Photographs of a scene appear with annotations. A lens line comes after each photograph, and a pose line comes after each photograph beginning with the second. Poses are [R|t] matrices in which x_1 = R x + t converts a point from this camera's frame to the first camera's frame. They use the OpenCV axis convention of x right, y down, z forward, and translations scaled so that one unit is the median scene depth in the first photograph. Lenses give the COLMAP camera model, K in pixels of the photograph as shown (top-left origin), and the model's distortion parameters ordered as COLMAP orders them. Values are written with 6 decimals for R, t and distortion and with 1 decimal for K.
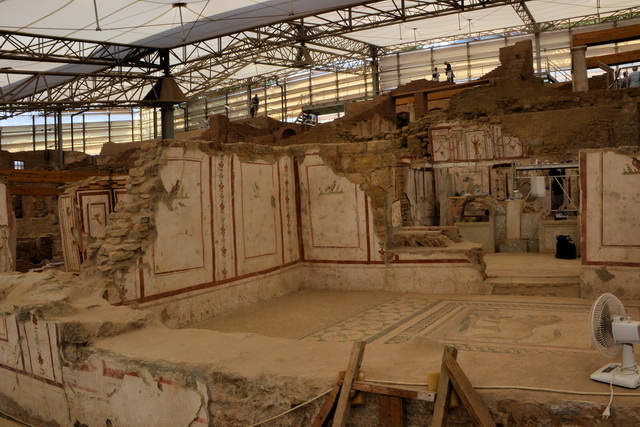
lens RADIAL K [[497.5, 0, 320.0], [0, 497.5, 213.5], [0, 0, 1]] dist [-0.195957, 0.147221]
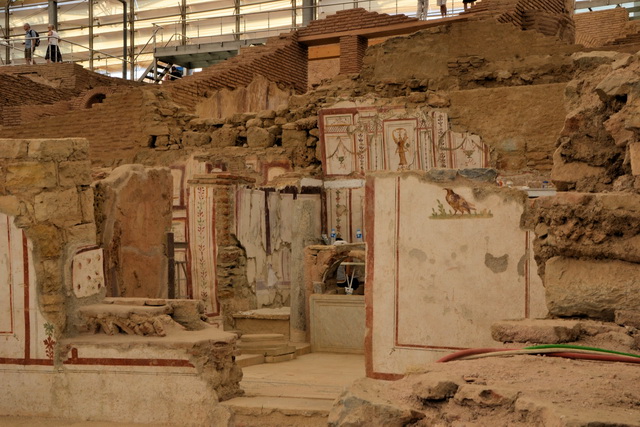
lens RADIAL K [[1024.4, 0, 320.0], [0, 1024.4, 213.5], [0, 0, 1]] dist [0.155048, 0.052862]
pose [[0.996312, 0.044196, 0.073545, 0.165861], [-0.040181, 0.997666, -0.055205, -0.006267], [-0.075813, 0.052046, 0.995763, -0.082061]]
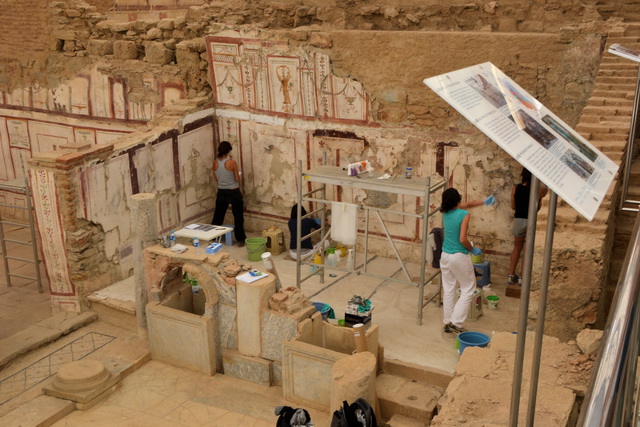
lens RADIAL K [[792.2, 0, 320.0], [0, 792.2, 213.5], [0, 0, 1]] dist [-0.017083, 0.318259]
pose [[0.998602, 0.027090, 0.045392, 0.341073], [-0.037897, 0.965541, 0.257477, -0.235998], [-0.036853, -0.258838, 0.965218, 0.197371]]
